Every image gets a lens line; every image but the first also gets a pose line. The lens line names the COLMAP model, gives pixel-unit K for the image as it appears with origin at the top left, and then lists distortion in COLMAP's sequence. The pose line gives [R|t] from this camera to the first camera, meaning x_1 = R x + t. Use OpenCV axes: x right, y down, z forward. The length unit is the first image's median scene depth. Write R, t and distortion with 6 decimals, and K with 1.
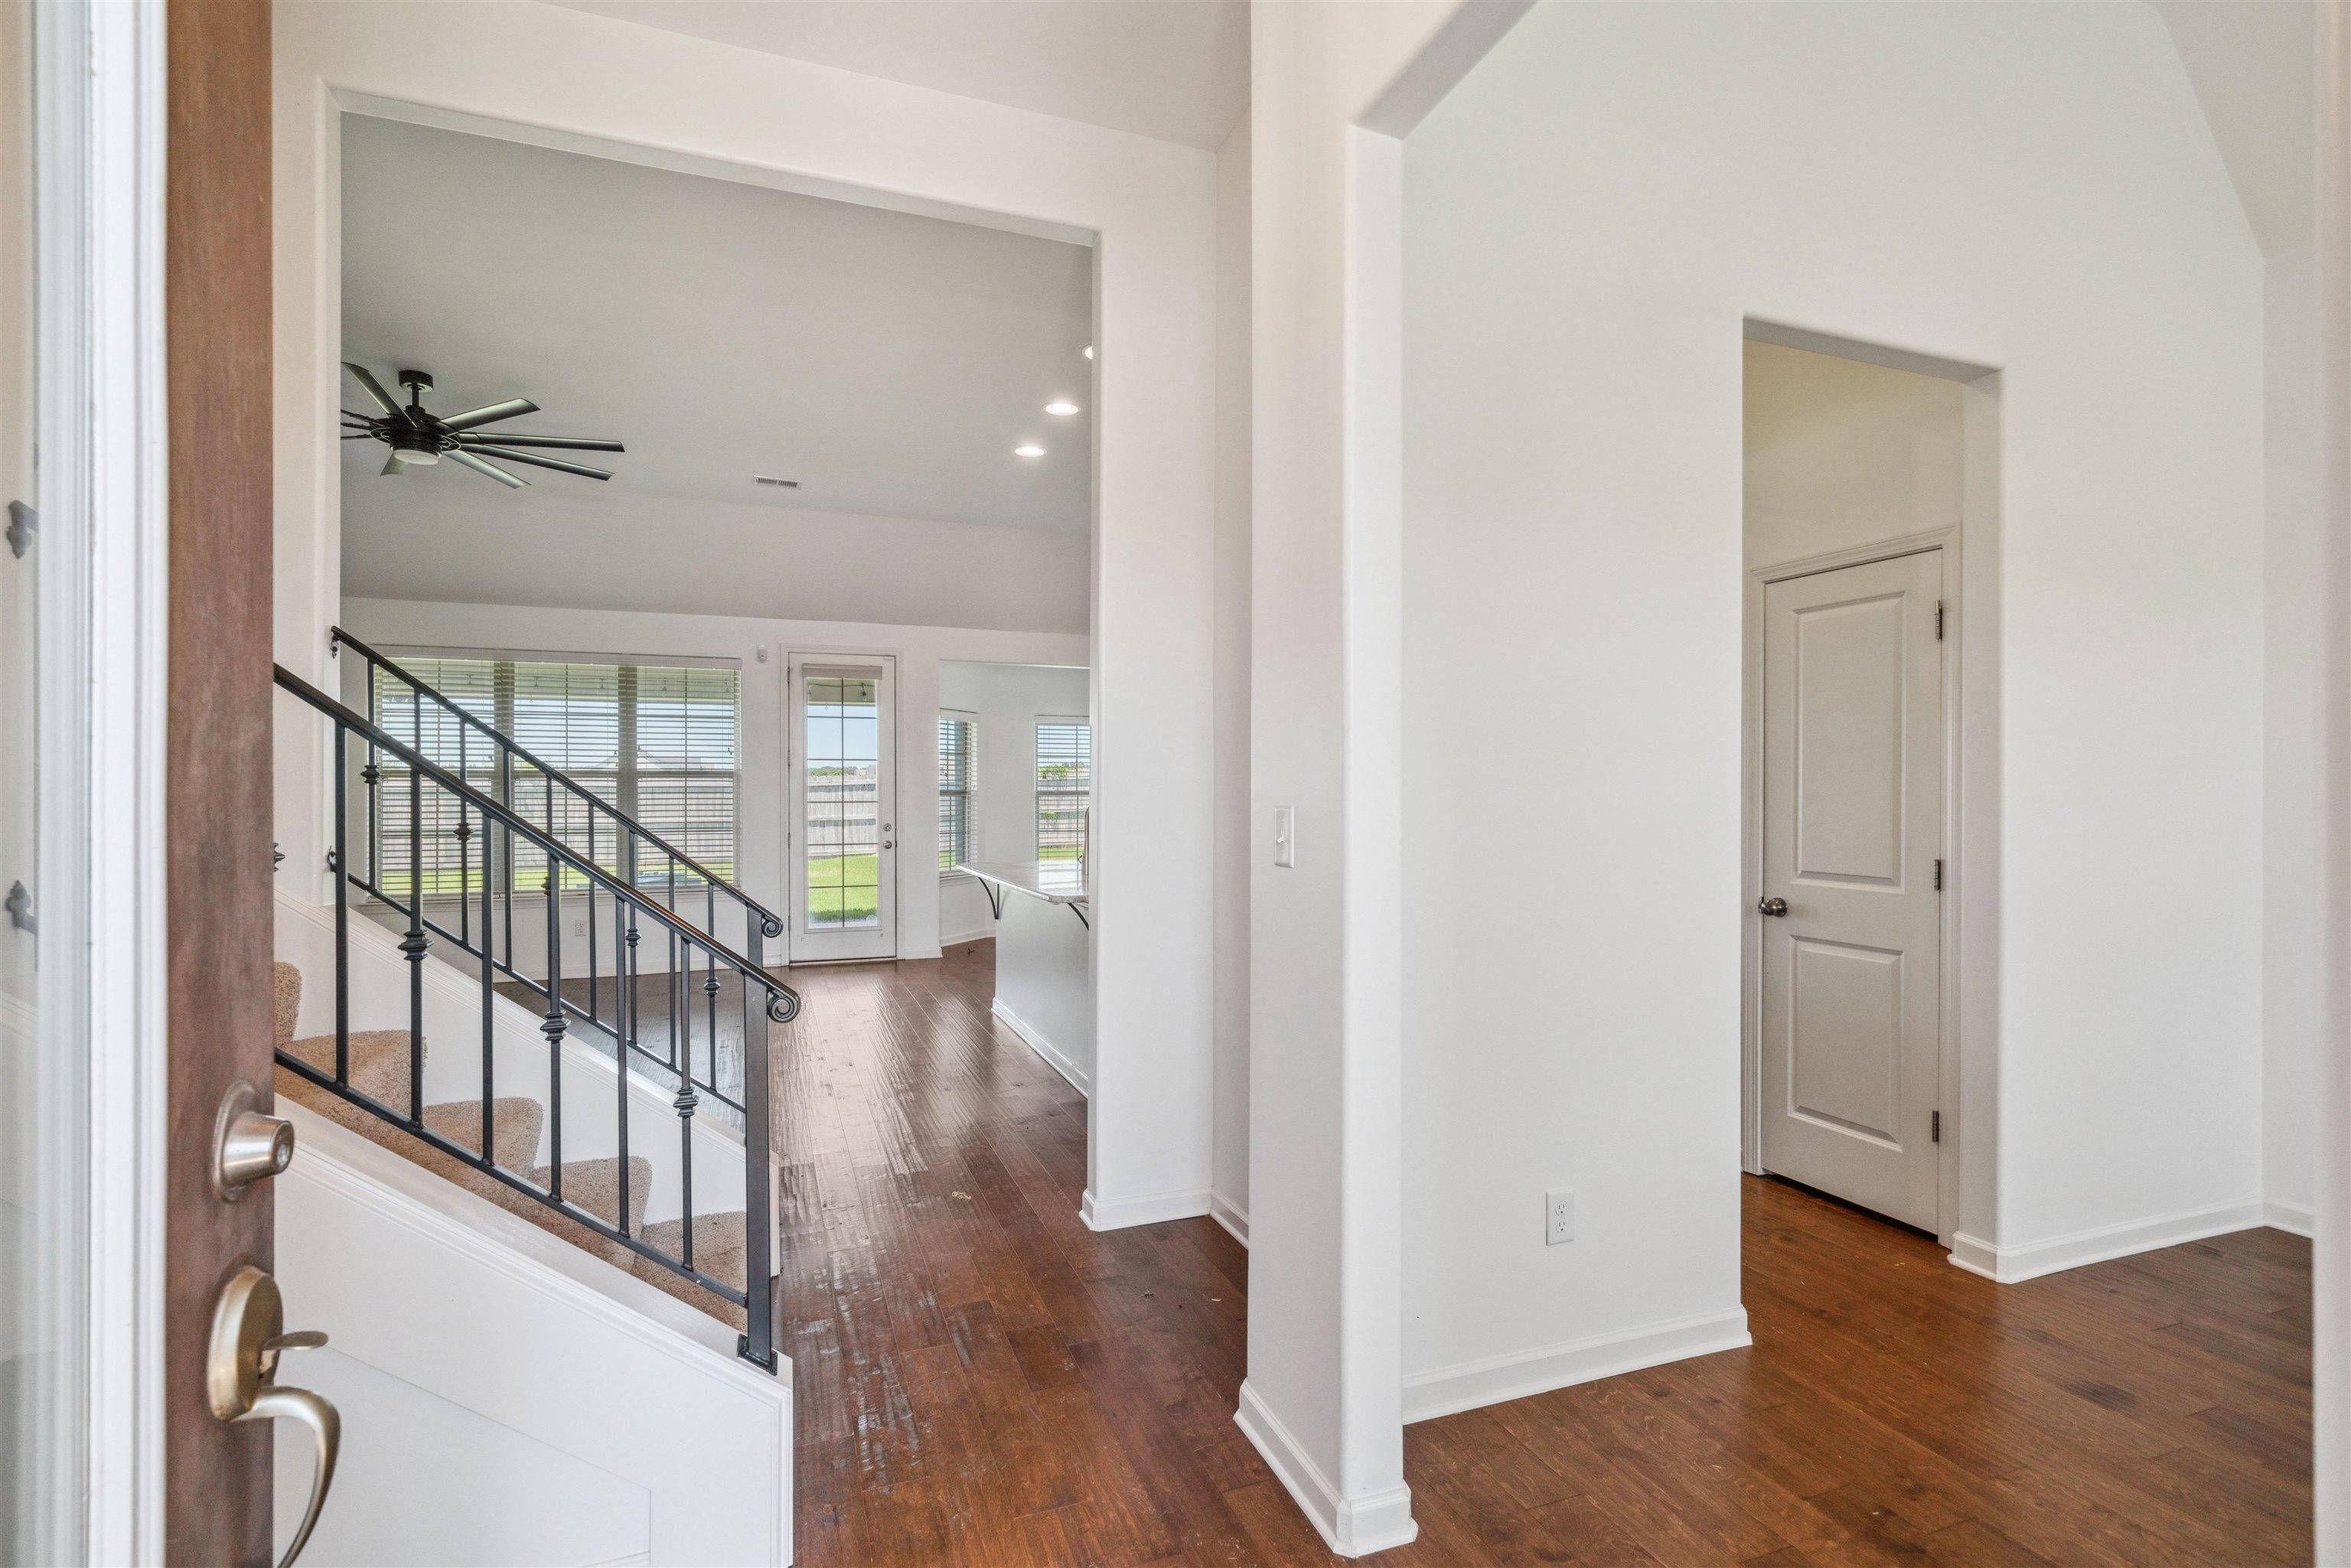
lens RADIAL K [[1091.2, 0, 1158.2], [0, 1091.2, 791.7], [0, 0, 1]] dist [0.006003, -0.000294]
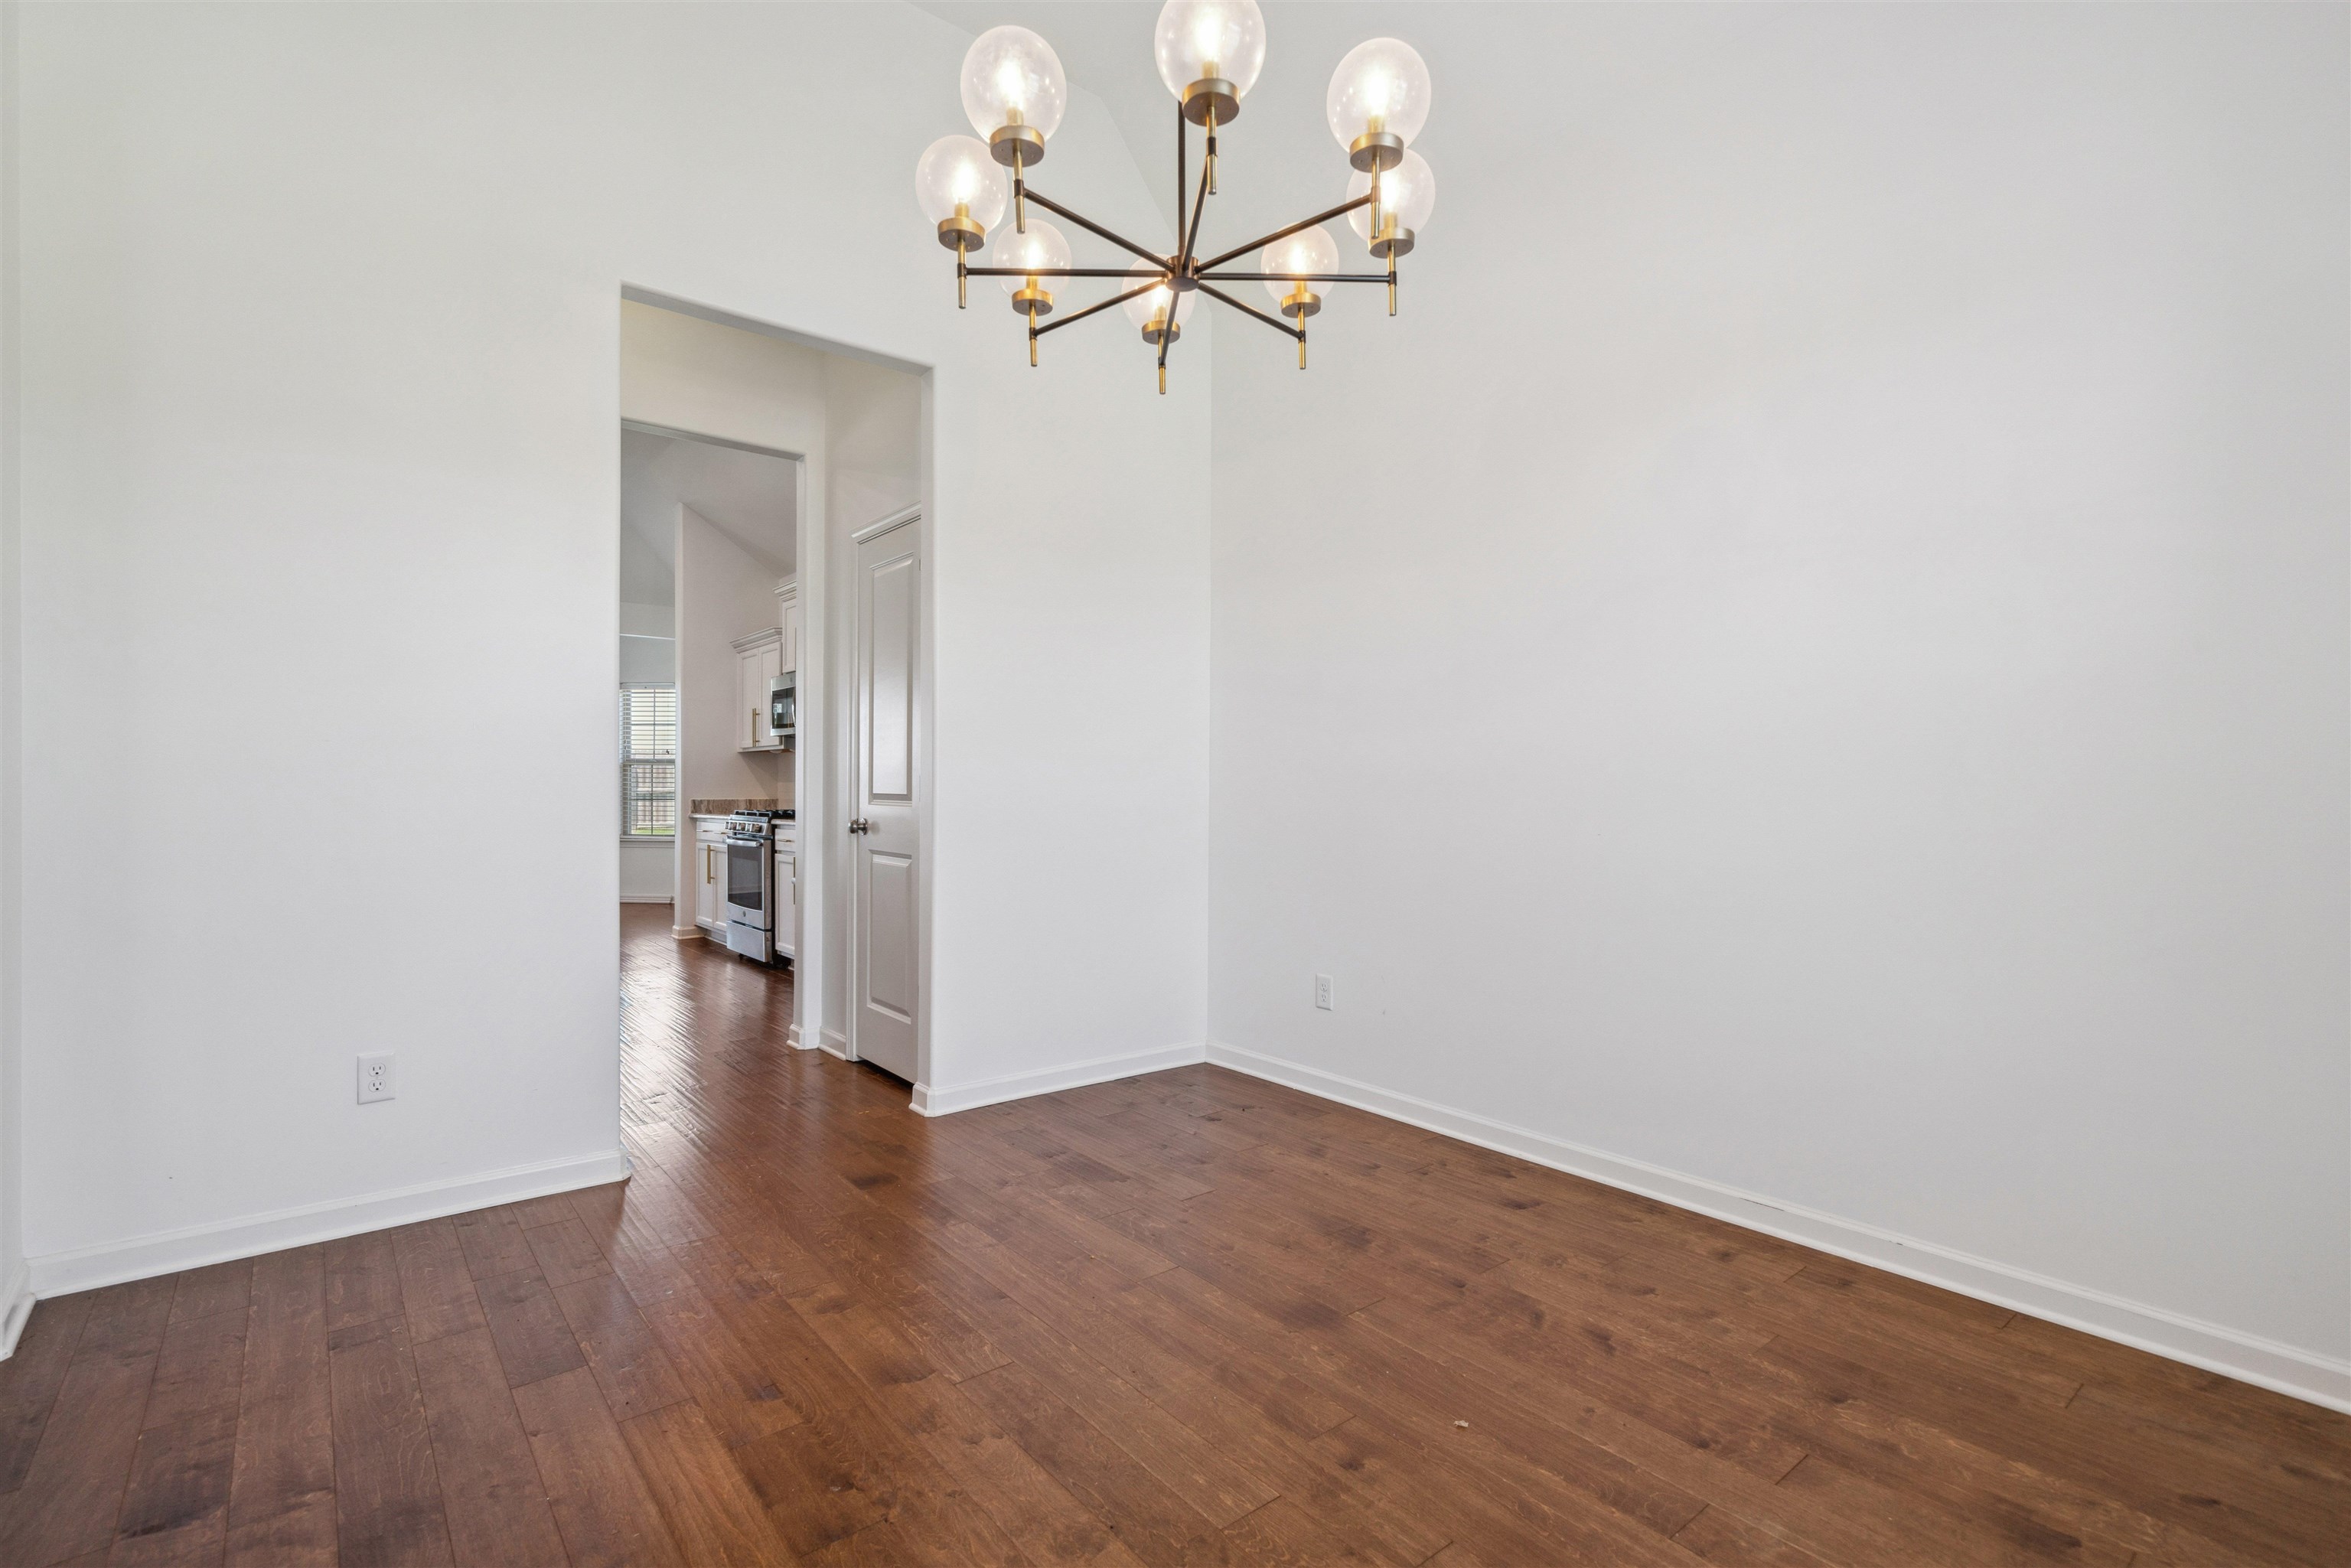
lens RADIAL K [[1091.2, 0, 1157.7], [0, 1091.2, 791.9], [0, 0, 1]] dist [0.006003, -0.000294]
pose [[0.949489, -0.000519, 0.313801, 0.619828], [-0.001463, 0.999980, 0.006082, 0.076866], [-0.313798, -0.006234, 0.949469, -0.229279]]
